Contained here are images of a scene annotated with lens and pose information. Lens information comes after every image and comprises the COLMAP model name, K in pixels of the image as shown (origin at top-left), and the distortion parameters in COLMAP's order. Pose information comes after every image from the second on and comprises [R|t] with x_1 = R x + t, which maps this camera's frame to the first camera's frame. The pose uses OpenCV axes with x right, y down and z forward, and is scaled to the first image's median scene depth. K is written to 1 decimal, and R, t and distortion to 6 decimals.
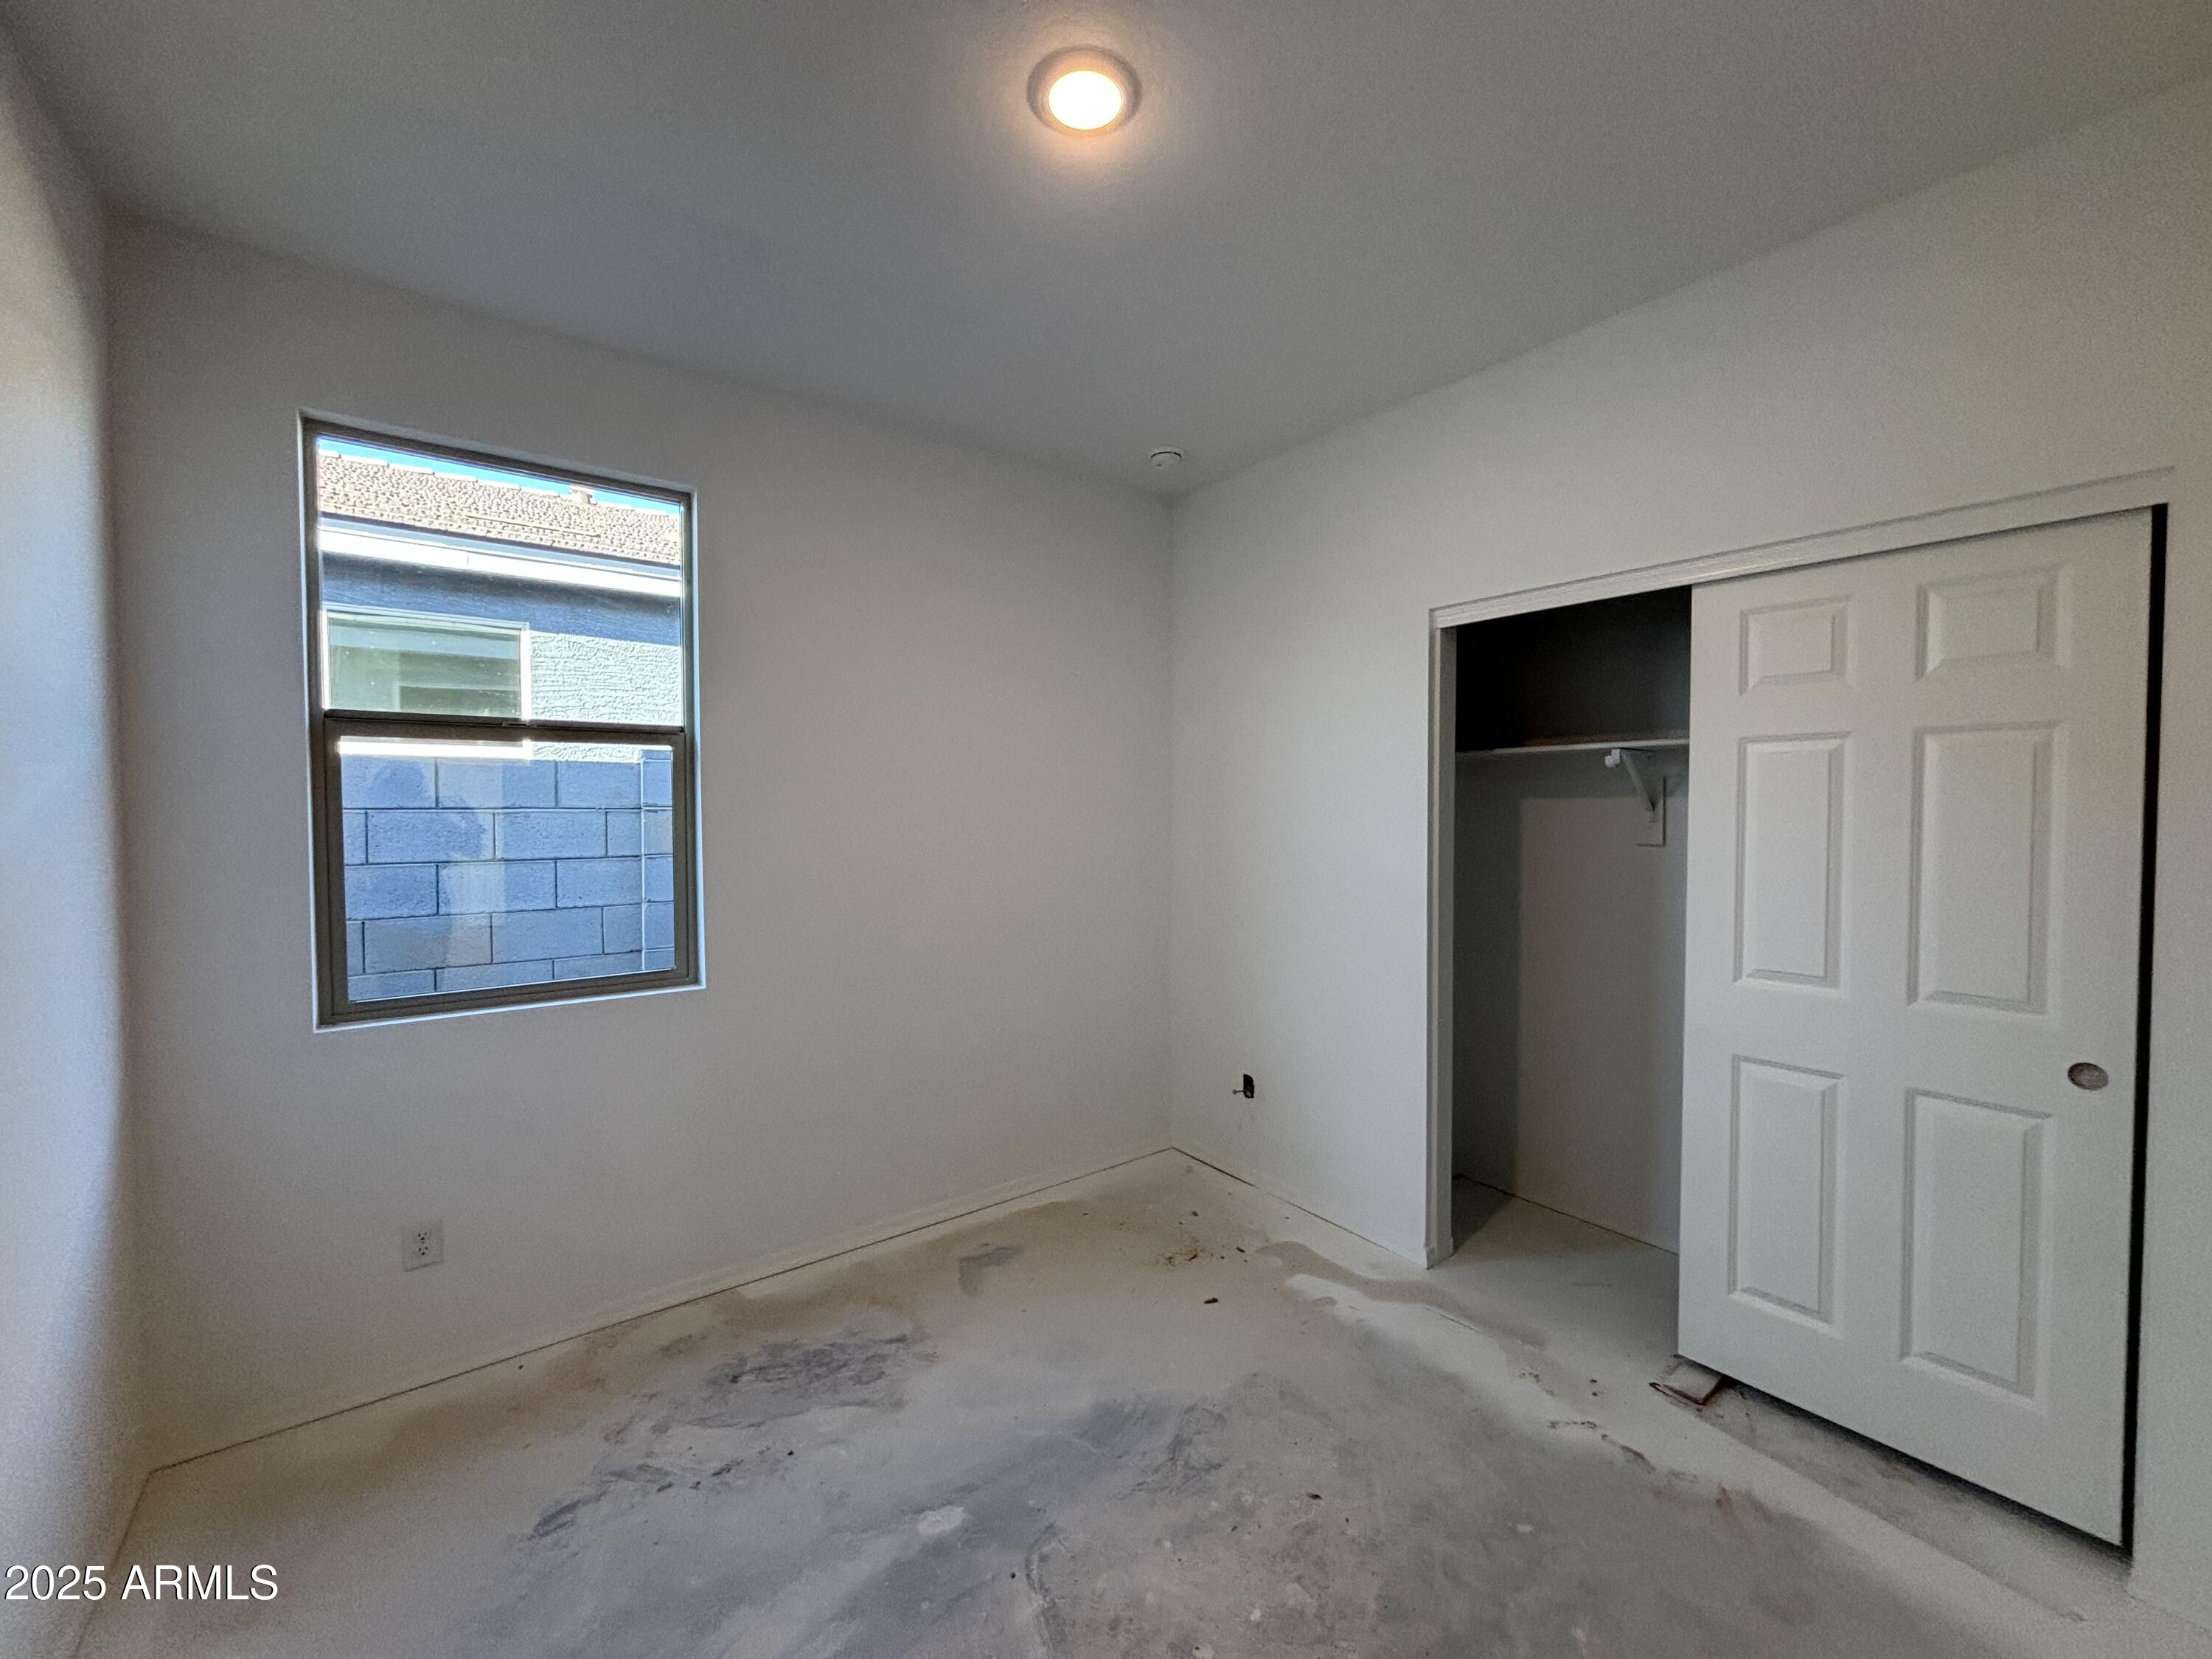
lens RADIAL K [[873.8, 0, 1106.8], [0, 873.8, 839.6], [0, 0, 1]] dist [0.002250, -0.001024]
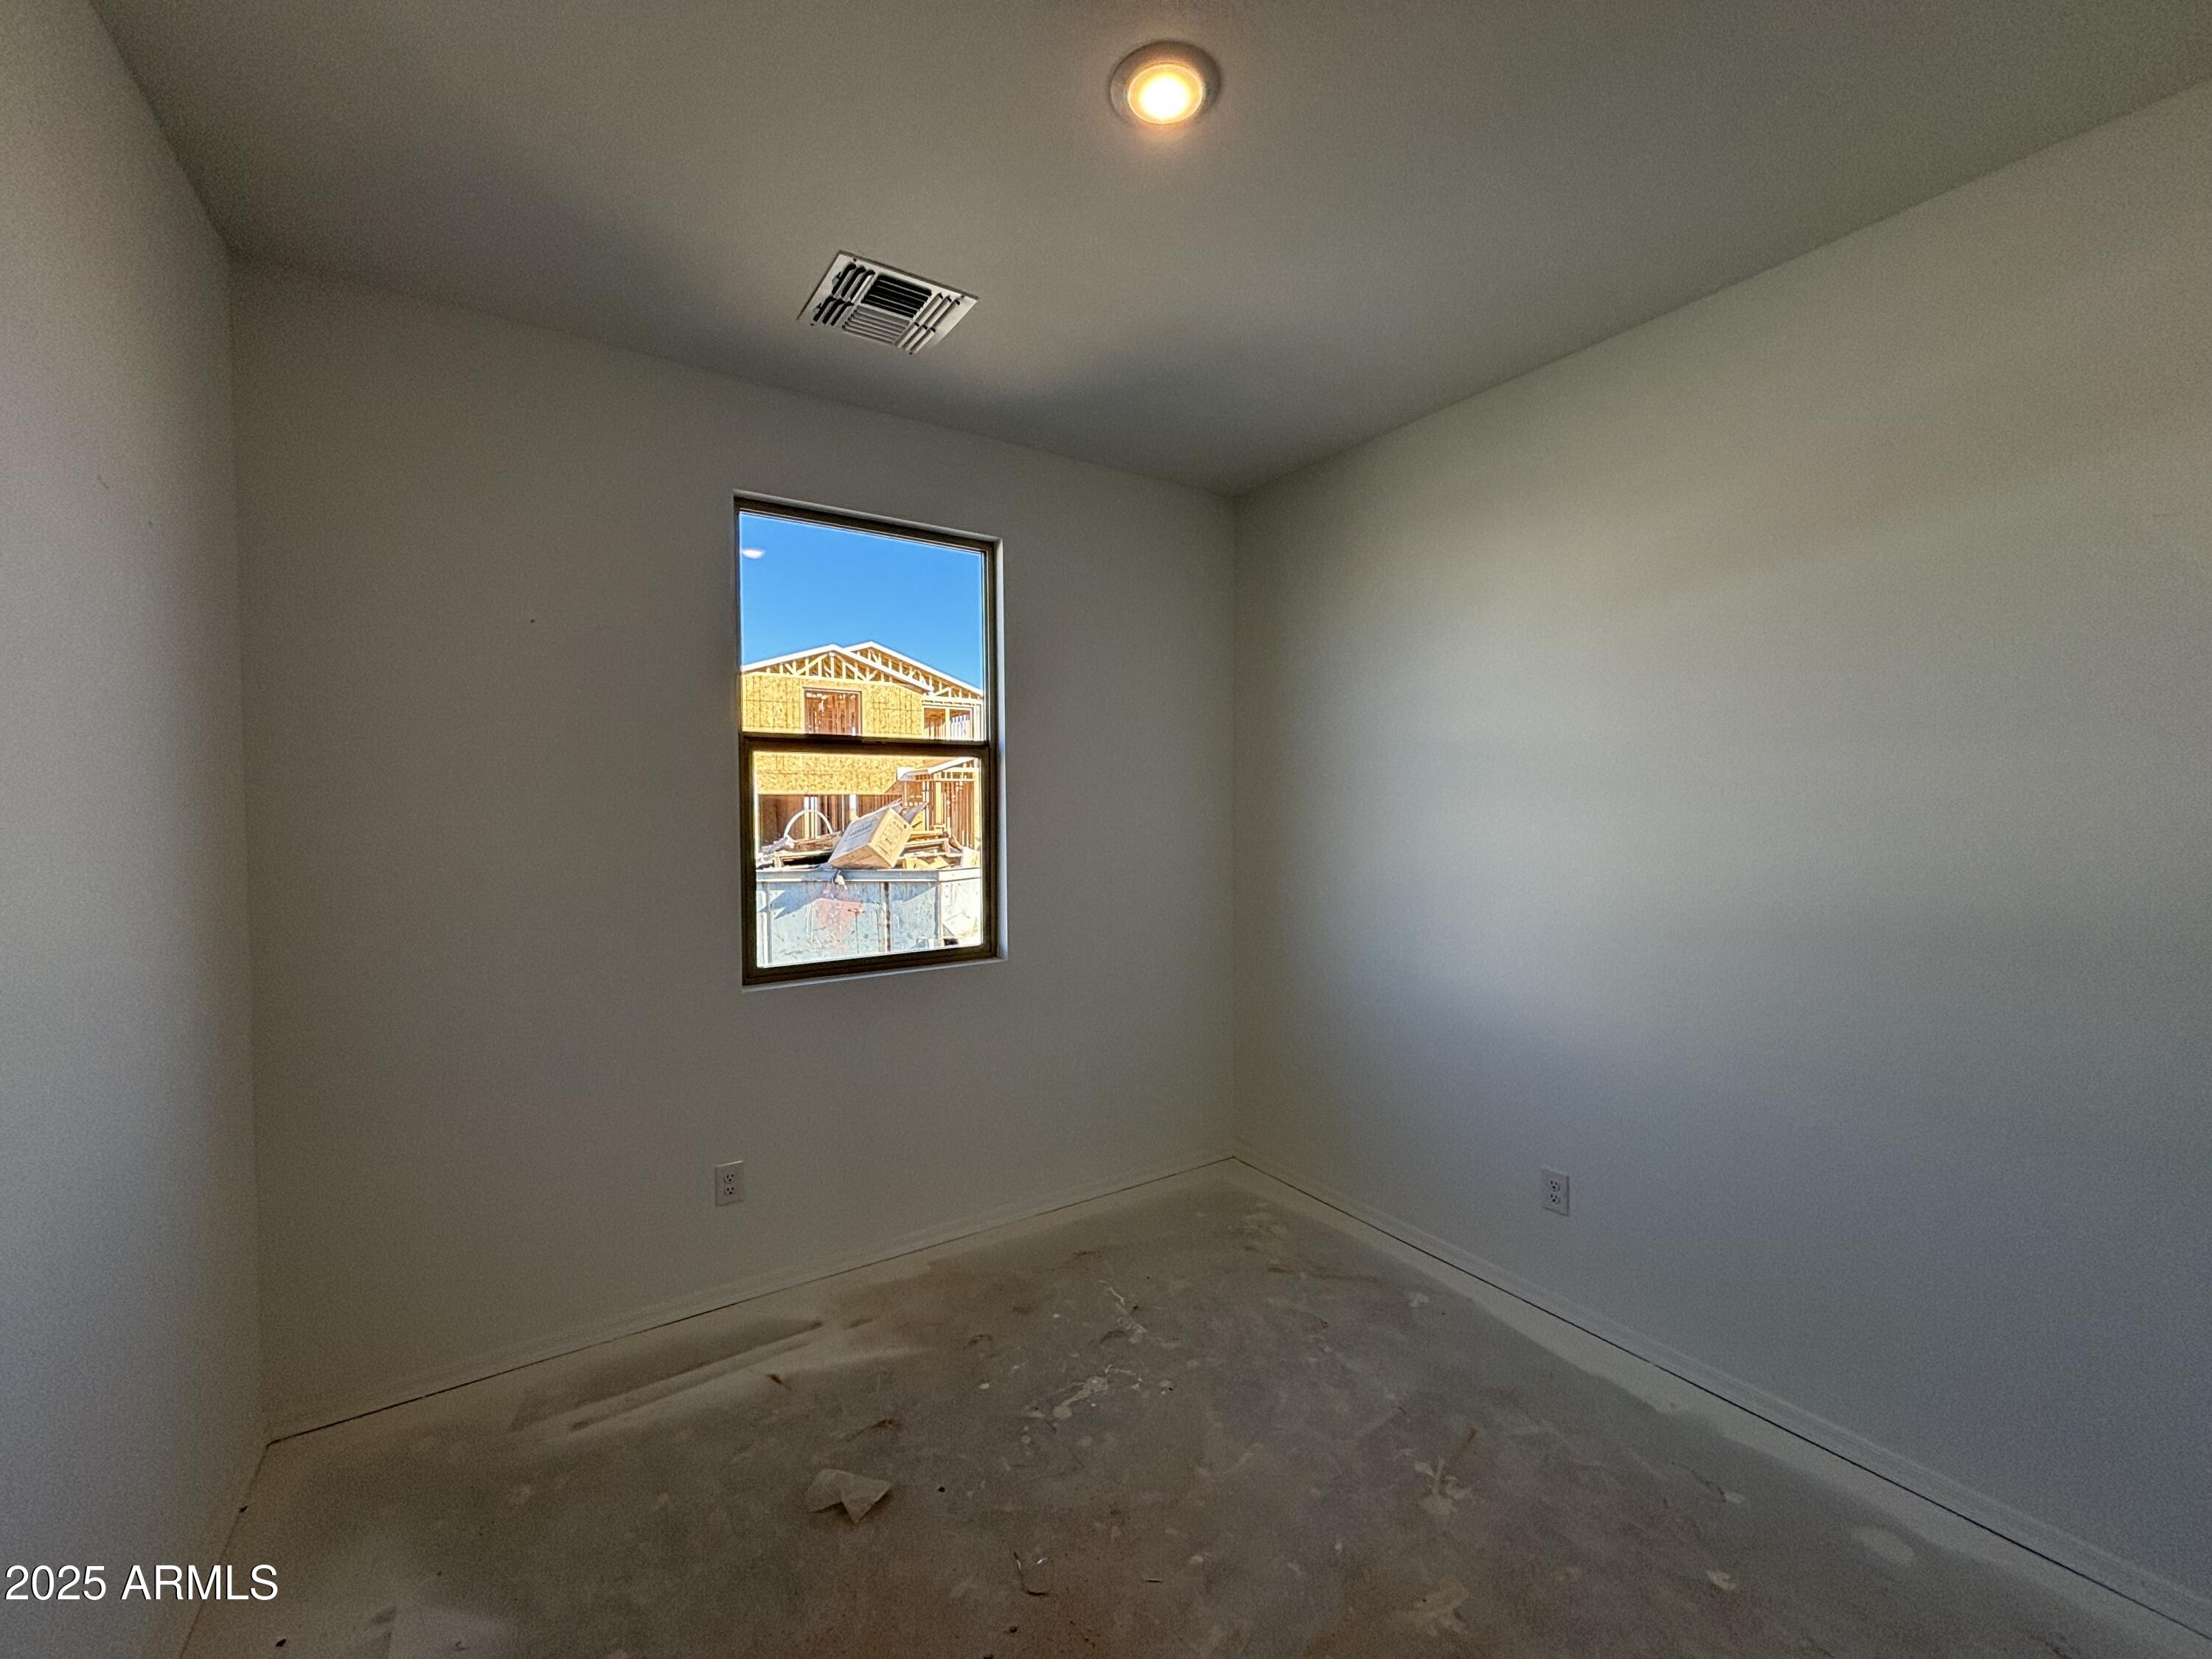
lens RADIAL K [[873.8, 0, 1114.1], [0, 873.8, 848.5], [0, 0, 1]] dist [0.002250, -0.001024]
pose [[0.996419, 0.002766, -0.084508, -0.222842], [-0.002259, 0.999979, 0.006097, 0.007783], [0.084523, -0.005884, 0.996404, -0.161746]]
